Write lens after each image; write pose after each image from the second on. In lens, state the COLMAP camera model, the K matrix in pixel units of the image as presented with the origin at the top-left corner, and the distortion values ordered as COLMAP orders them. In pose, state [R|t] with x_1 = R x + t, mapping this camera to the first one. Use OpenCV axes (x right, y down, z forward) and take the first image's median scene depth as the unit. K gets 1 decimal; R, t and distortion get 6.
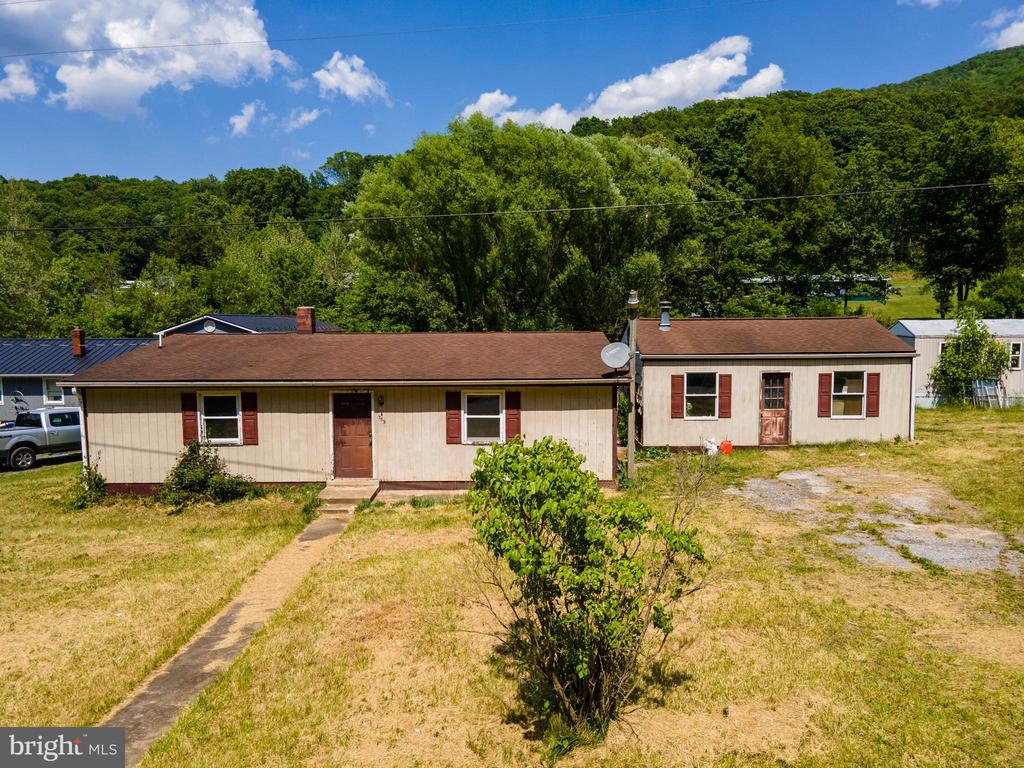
lens RADIAL K [[727.3, 0, 512.0], [0, 727.3, 384.0], [0, 0, 1]] dist [0.032362, 0.001364]
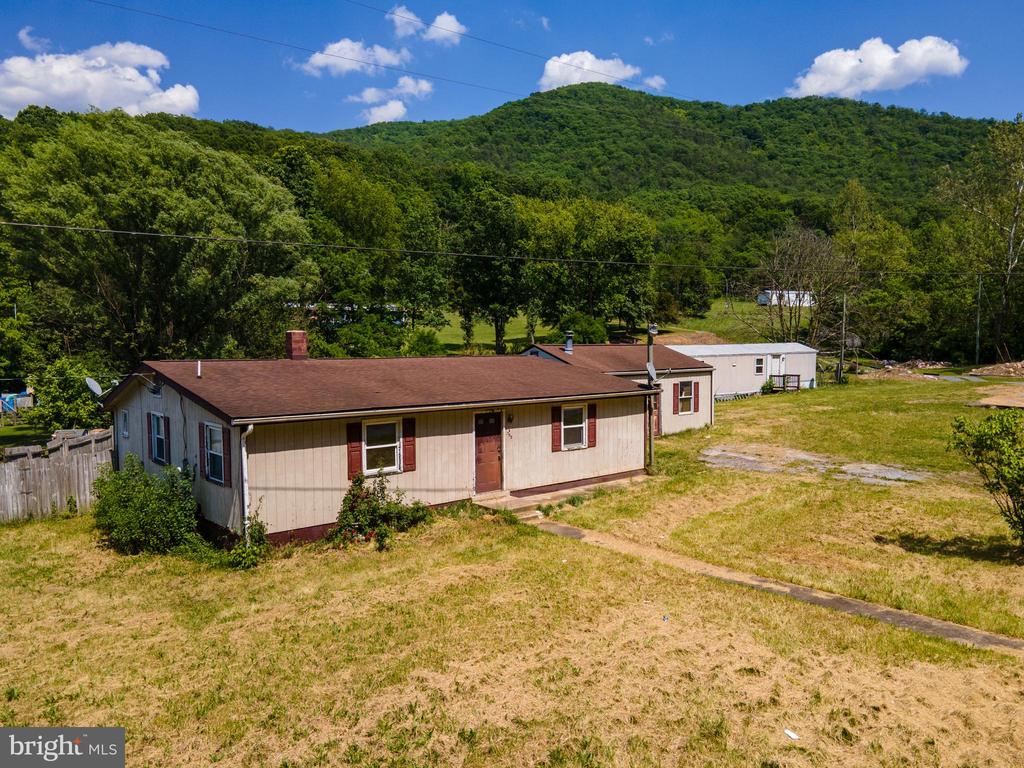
lens RADIAL K [[713.5, 0, 512.0], [0, 713.5, 384.0], [0, 0, 1]] dist [0.006428, 0.000777]
pose [[0.771166, -0.032545, 0.635802, -0.863598], [0.052043, 0.998573, -0.012008, -0.015876], [-0.634504, 0.042349, 0.771759, 0.157097]]
